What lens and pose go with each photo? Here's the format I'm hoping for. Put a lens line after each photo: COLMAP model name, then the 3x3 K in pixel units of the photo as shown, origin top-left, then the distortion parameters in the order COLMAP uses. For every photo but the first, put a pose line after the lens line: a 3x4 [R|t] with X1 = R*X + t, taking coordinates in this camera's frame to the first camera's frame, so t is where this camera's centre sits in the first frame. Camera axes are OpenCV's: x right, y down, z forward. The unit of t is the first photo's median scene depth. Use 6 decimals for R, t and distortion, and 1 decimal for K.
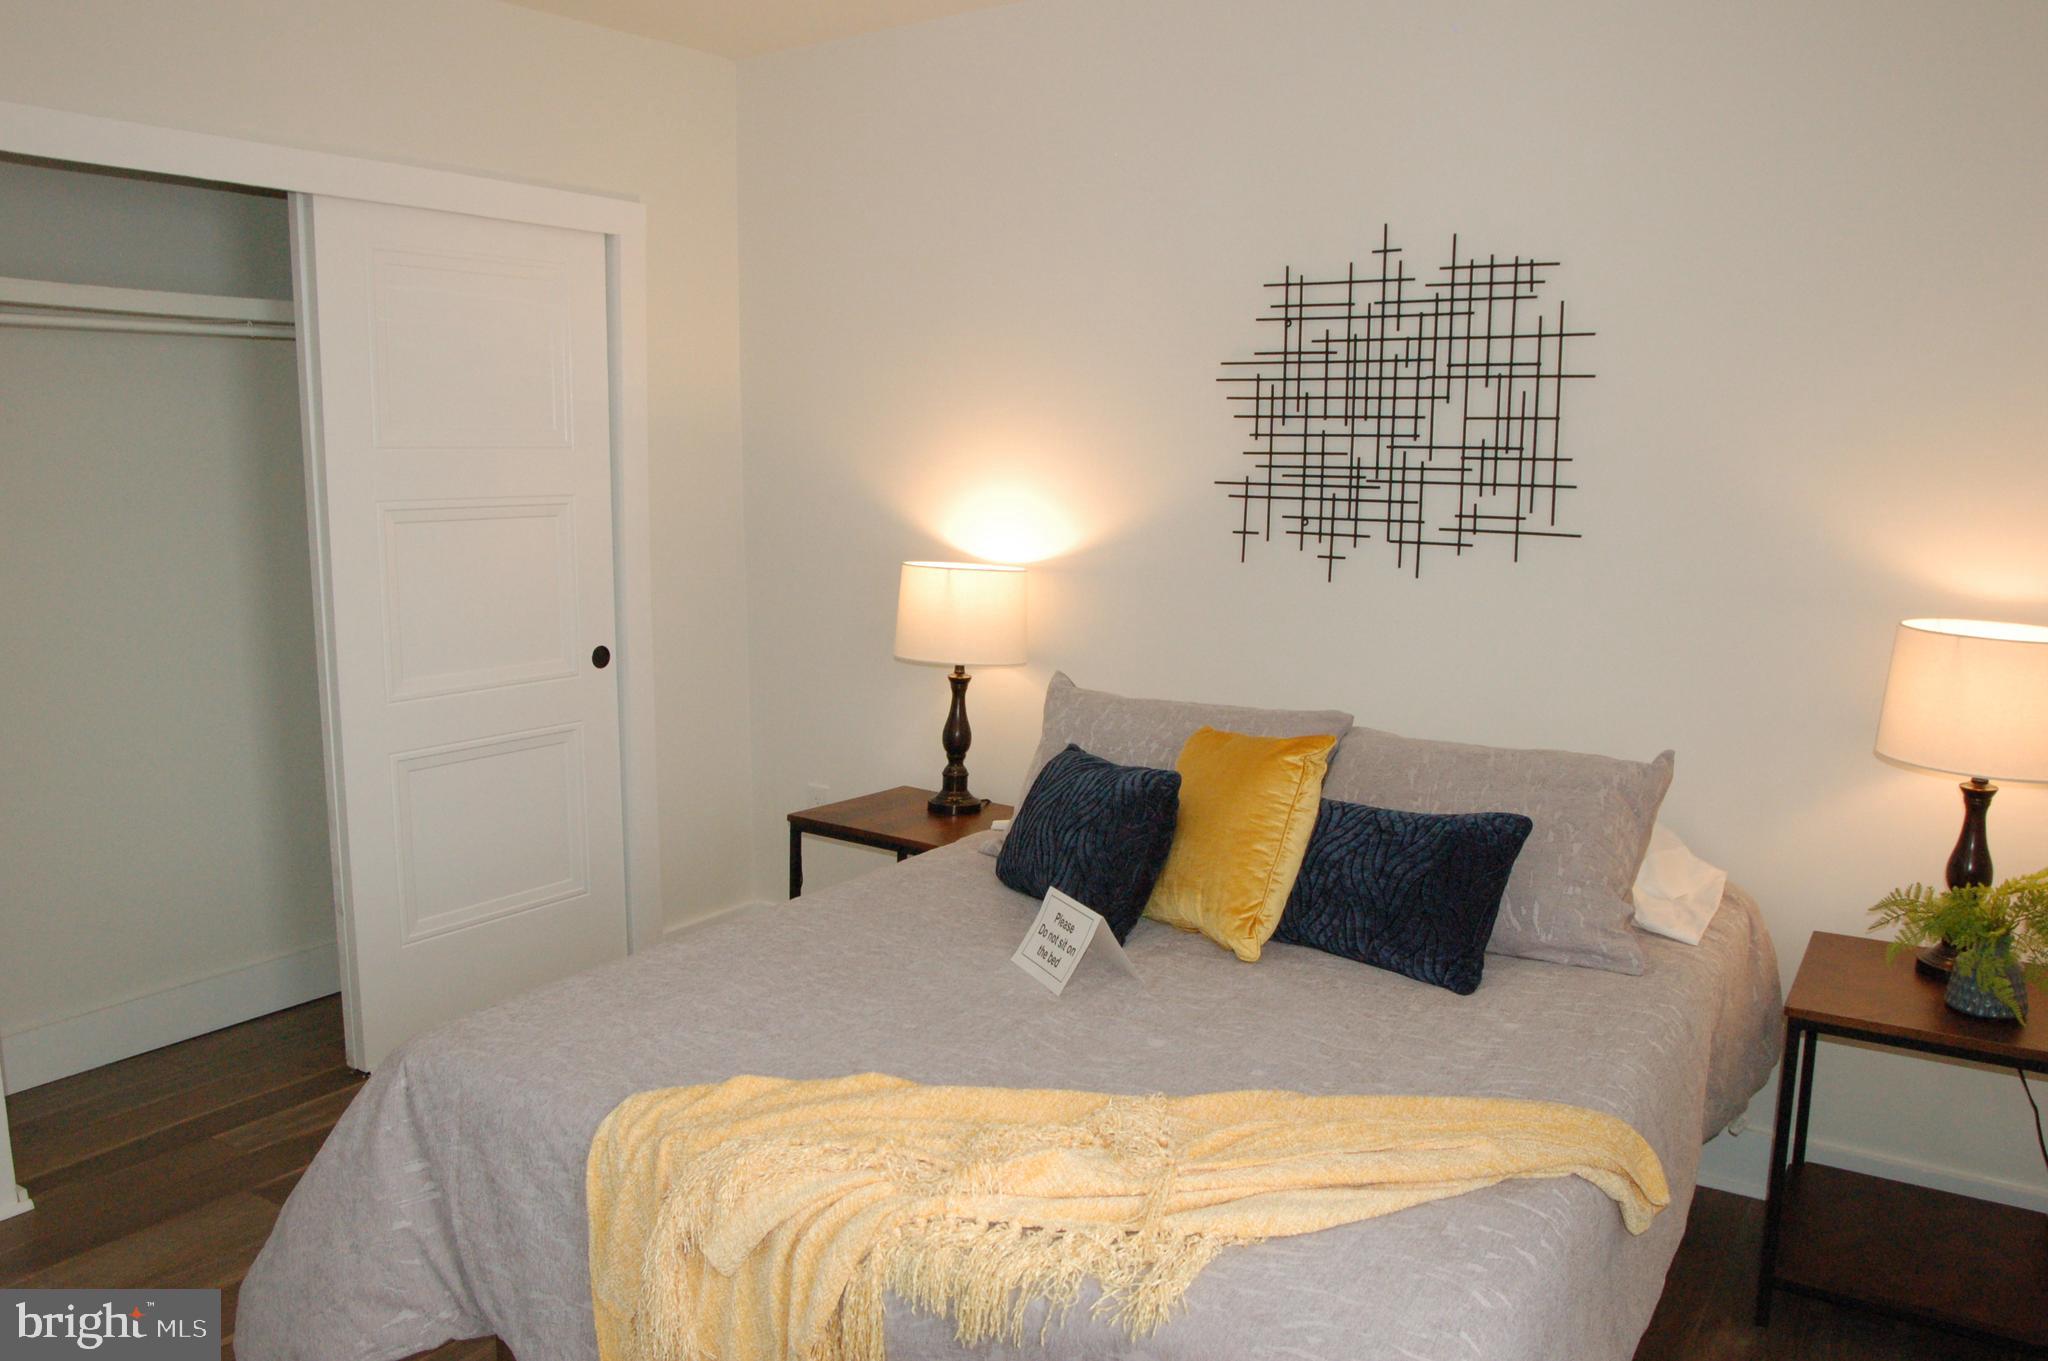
lens RADIAL K [[1515.1, 0, 1024.0], [0, 1515.1, 680.5], [0, 0, 1]] dist [-0.084975, 0.007115]
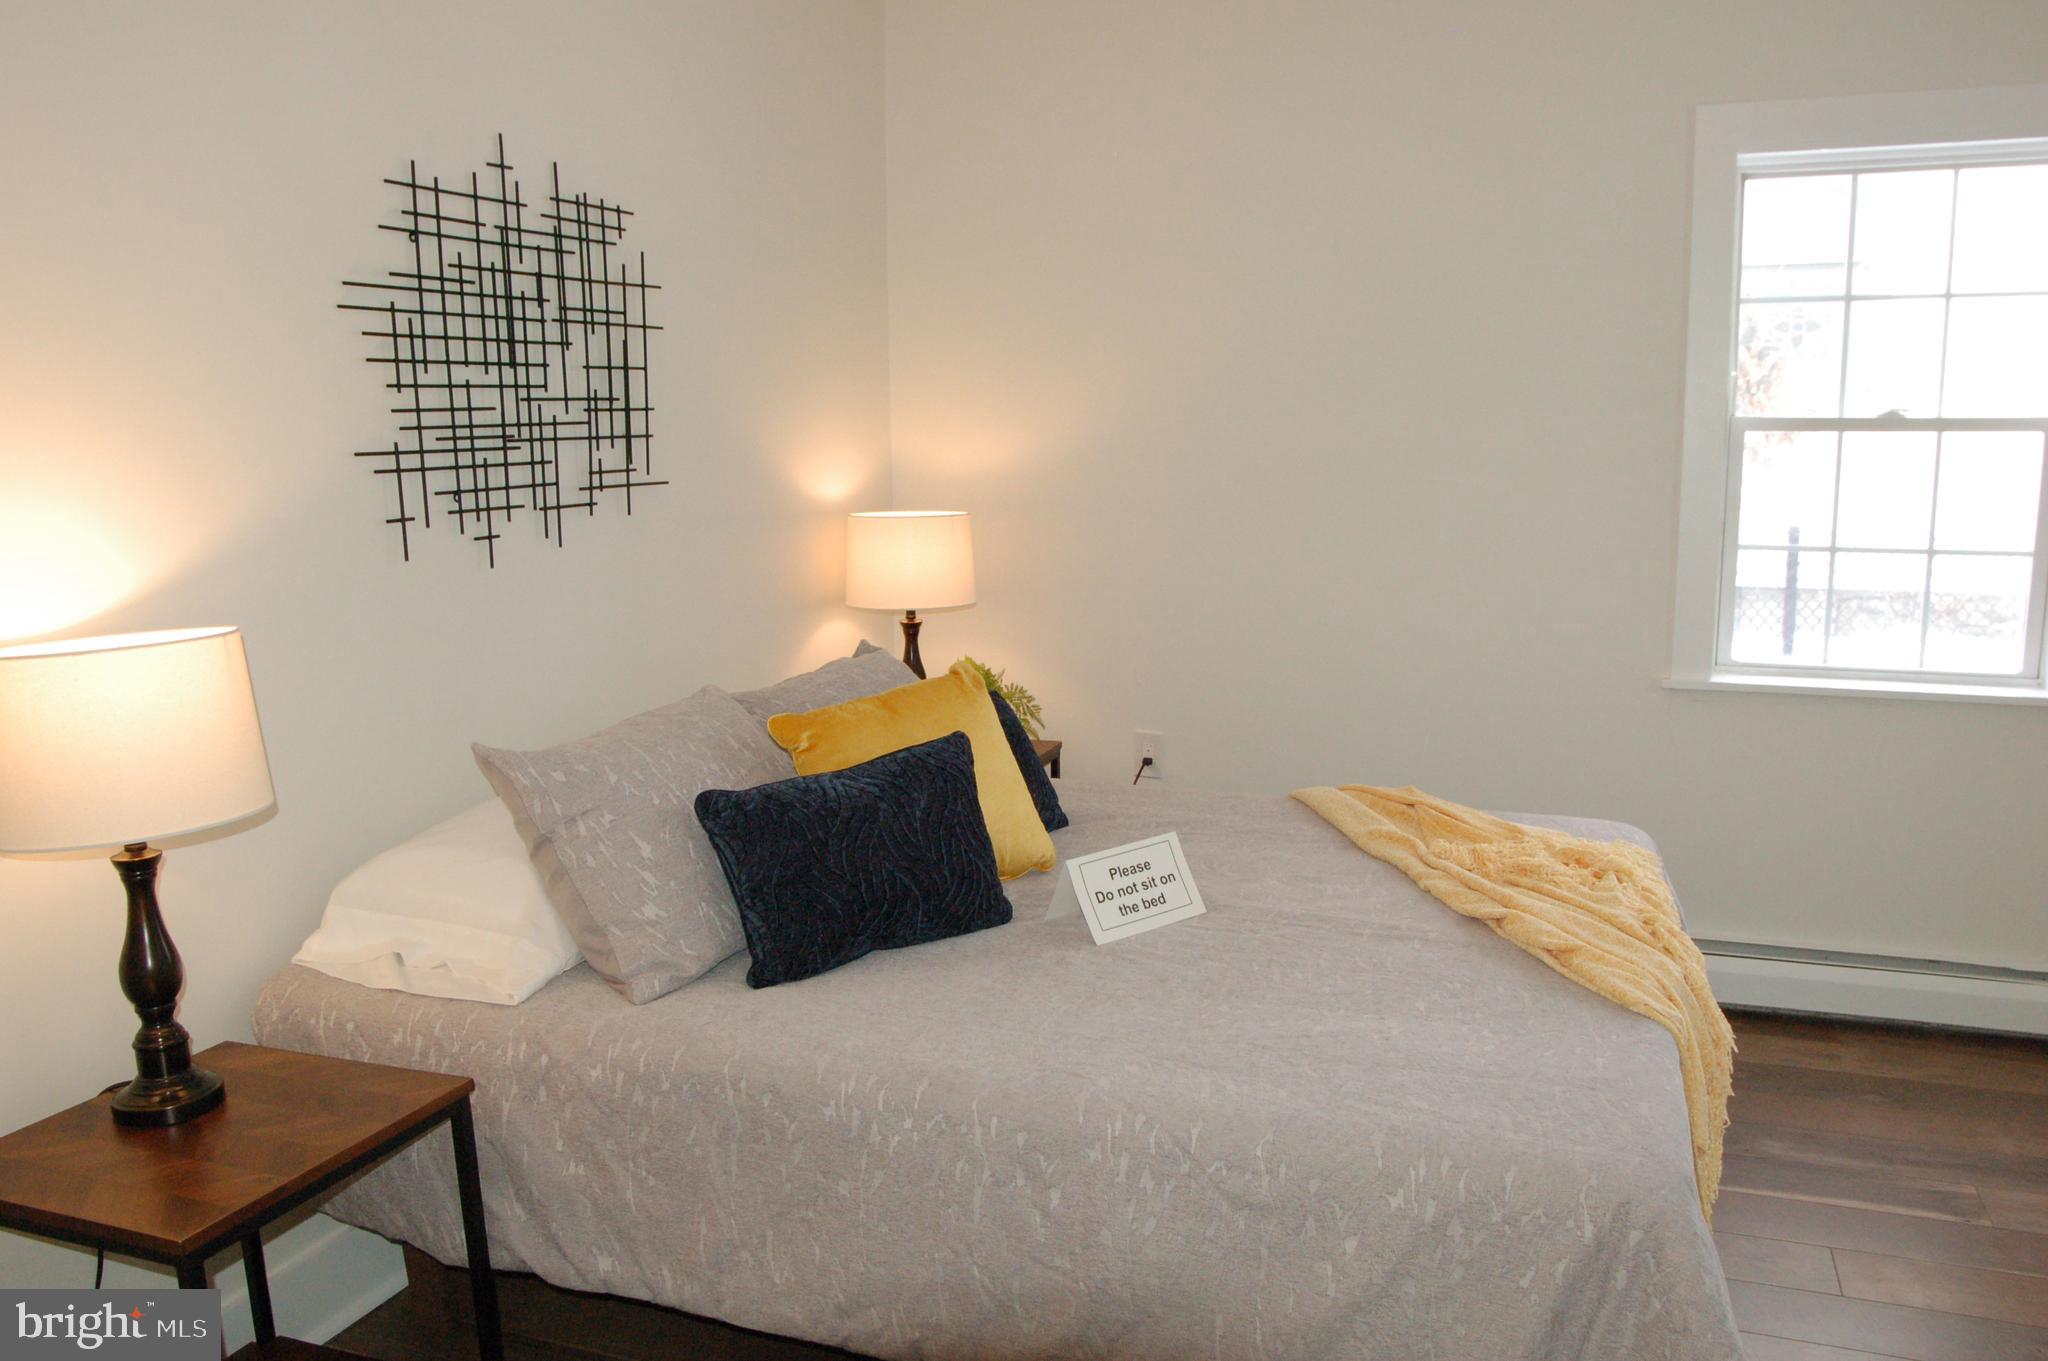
lens RADIAL K [[1515.1, 0, 1024.0], [0, 1515.1, 680.5], [0, 0, 1]] dist [-0.084975, 0.007115]
pose [[-0.217891, -0.167191, 0.961546, -0.660675], [0.173474, 0.962895, 0.206736, -0.127629], [-0.960432, 0.211849, -0.180802, 0.911732]]
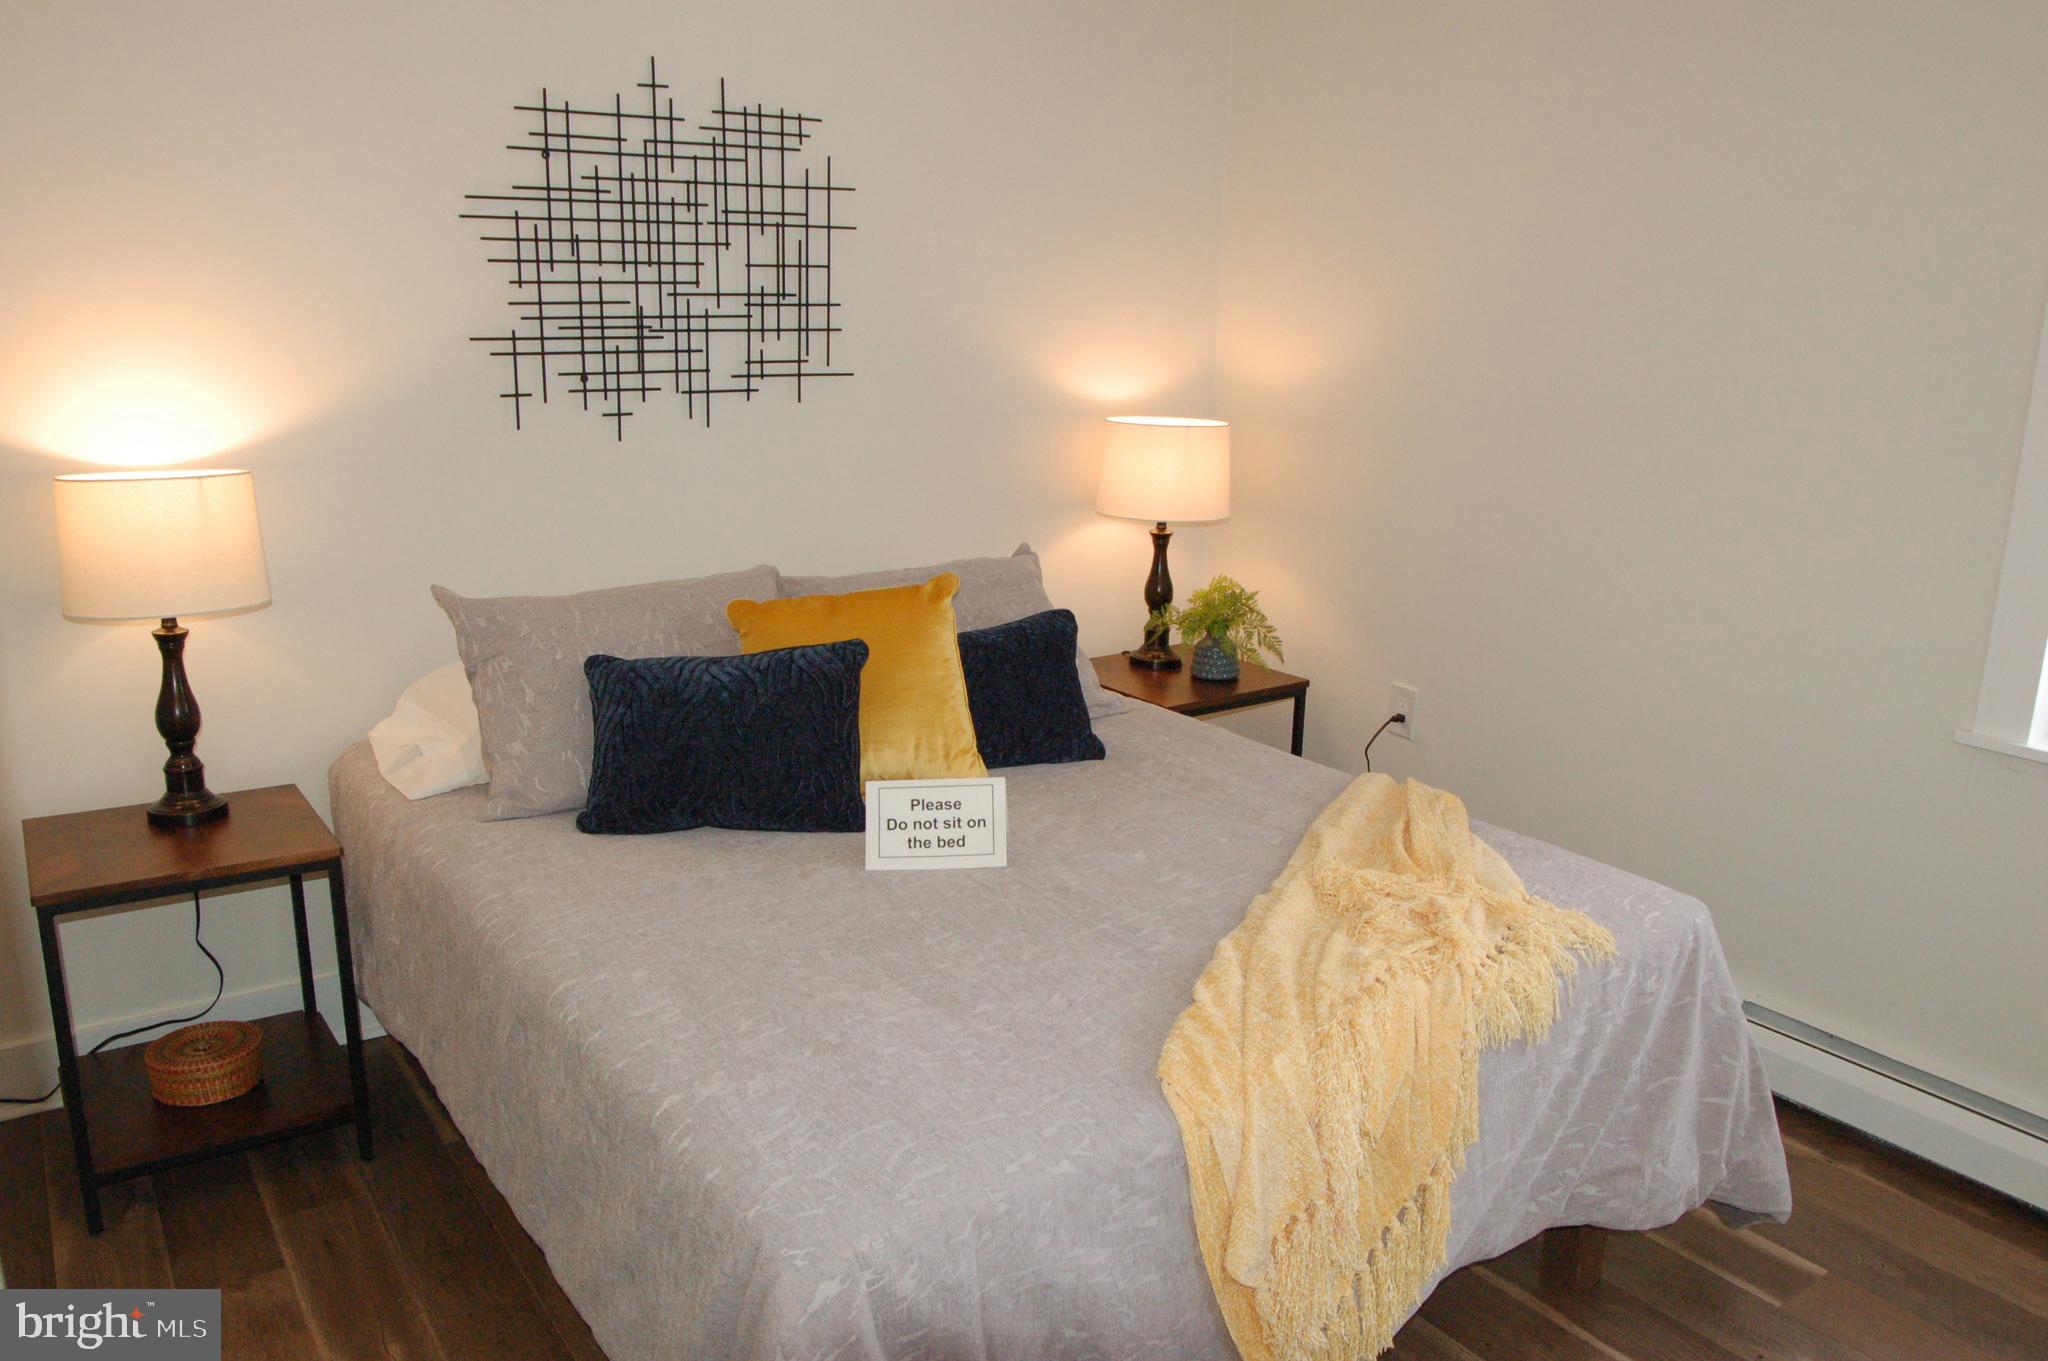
lens RADIAL K [[1515.1, 0, 1024.0], [0, 1515.1, 680.5], [0, 0, 1]] dist [-0.084975, 0.007115]
pose [[0.365014, -0.227686, 0.902731, -0.598669], [0.136707, 0.972232, 0.189939, -0.065805], [-0.920910, 0.054079, 0.386005, 0.430749]]
